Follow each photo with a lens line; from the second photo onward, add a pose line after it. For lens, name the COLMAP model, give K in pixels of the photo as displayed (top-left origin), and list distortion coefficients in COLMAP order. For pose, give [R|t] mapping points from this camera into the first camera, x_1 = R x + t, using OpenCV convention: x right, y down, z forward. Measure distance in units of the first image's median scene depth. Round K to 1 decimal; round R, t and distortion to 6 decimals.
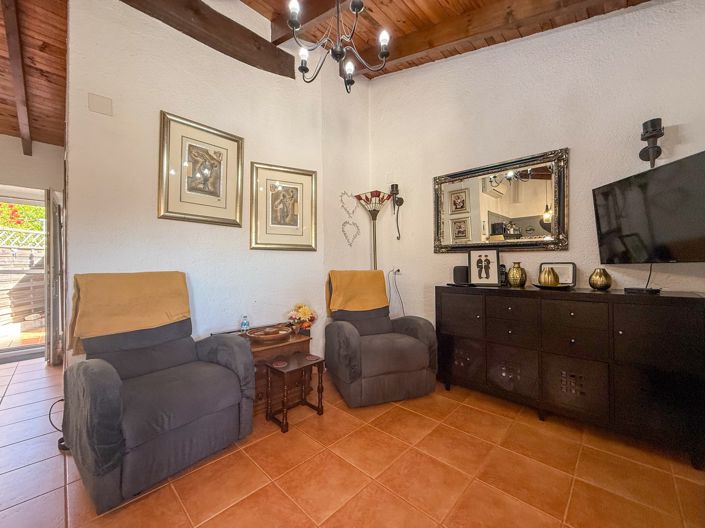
lens RADIAL K [[283.1, 0, 349.1], [0, 283.1, 262.7], [0, 0, 1]] dist [0.002758, -0.000321]
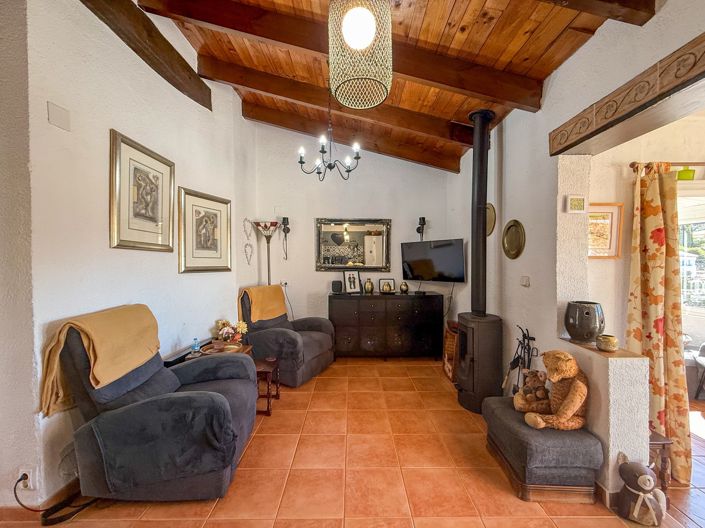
lens RADIAL K [[283.1, 0, 351.8], [0, 283.1, 262.3], [0, 0, 1]] dist [0.002758, -0.000321]
pose [[0.716650, 0.000245, 0.697433, -0.680820], [-0.012022, 0.999856, 0.012002, -0.117958], [-0.697329, -0.016985, 0.716550, -0.176214]]
